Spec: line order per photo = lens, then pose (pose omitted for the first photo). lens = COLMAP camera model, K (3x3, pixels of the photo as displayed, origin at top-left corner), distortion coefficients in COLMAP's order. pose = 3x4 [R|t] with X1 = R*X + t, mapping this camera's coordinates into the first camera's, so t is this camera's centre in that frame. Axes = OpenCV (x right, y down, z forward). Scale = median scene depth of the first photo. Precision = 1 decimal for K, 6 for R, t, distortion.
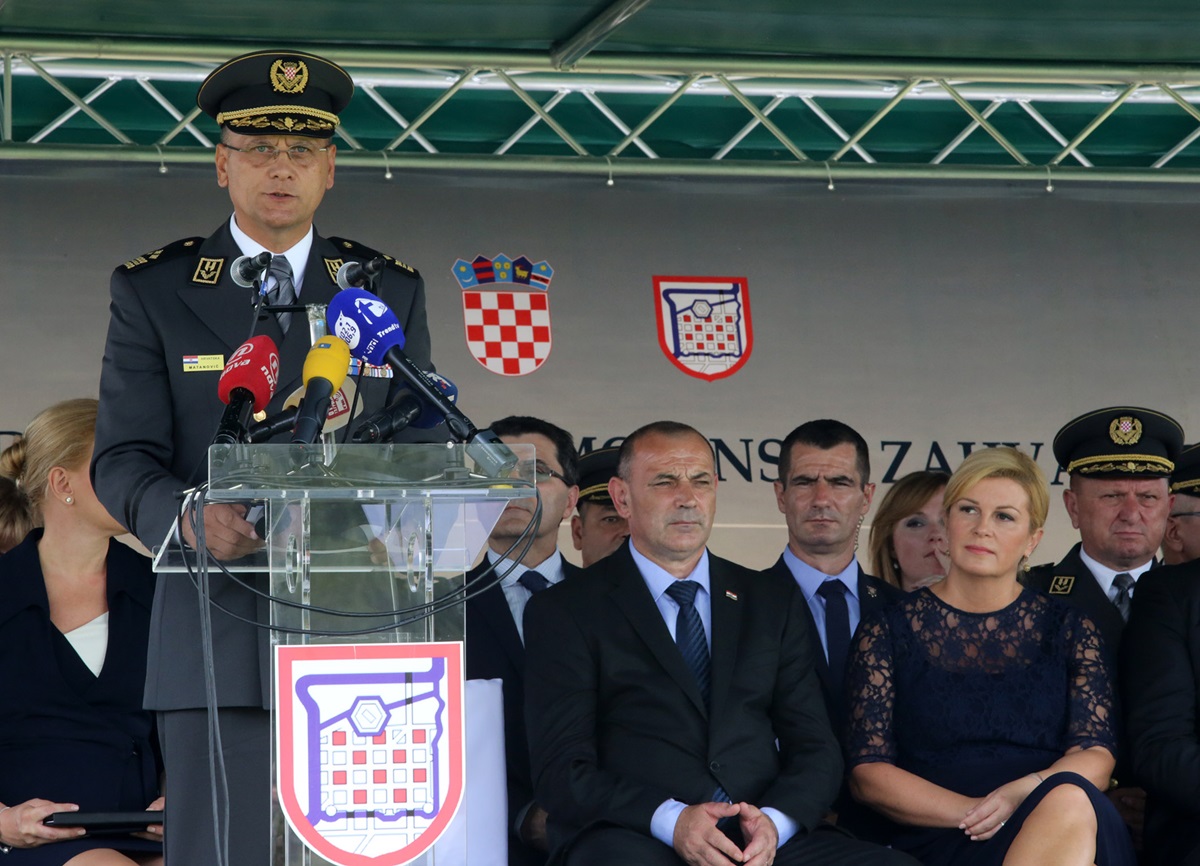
lens RADIAL K [[7123.4, 0, 600.0], [0, 7123.4, 433.0], [0, 0, 1]] dist [1.427656, -19.553367]
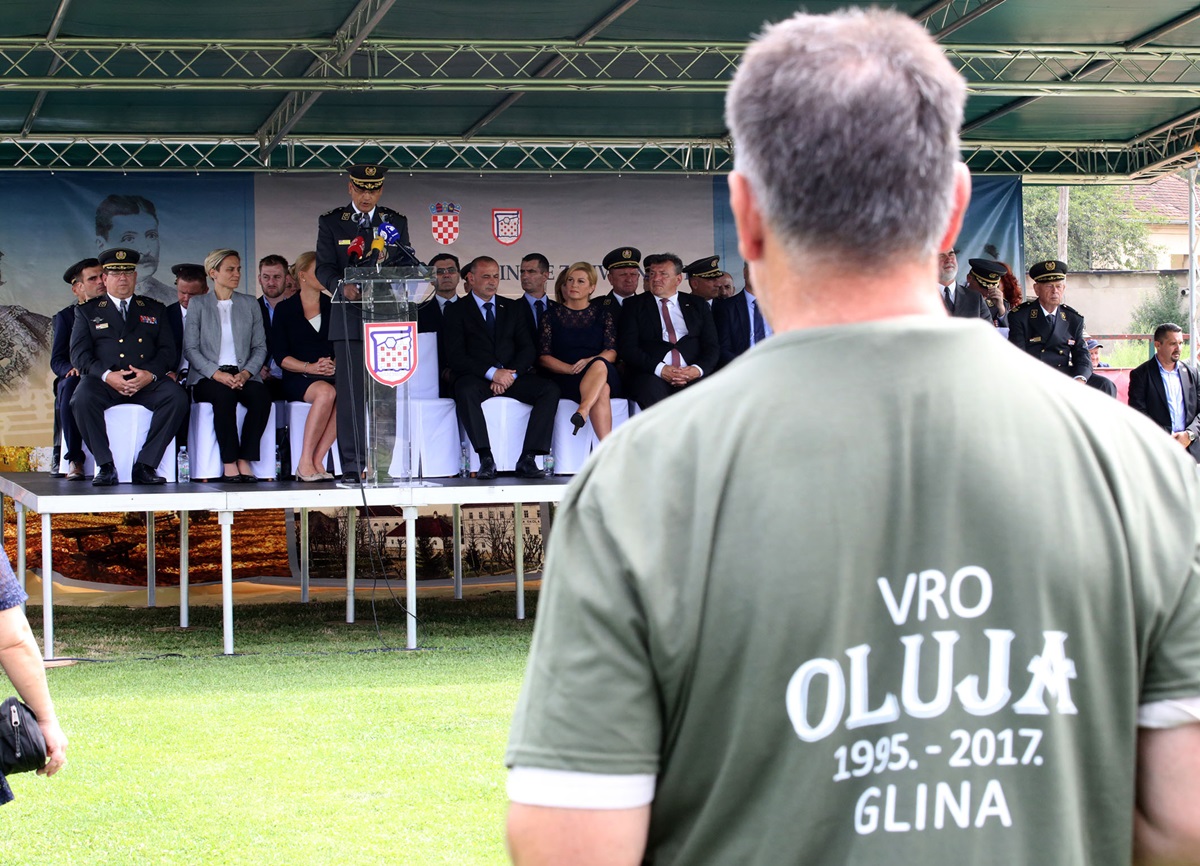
lens RADIAL K [[3406.8, 0, 600.0], [0, 3406.8, 433.0], [0, 0, 1]] dist [0.301929, 0.190062]
pose [[0.999949, -0.009841, -0.002042, 0.065241], [0.009954, 0.997799, 0.065566, -0.022787], [0.001392, -0.065583, 0.997846, -0.614621]]
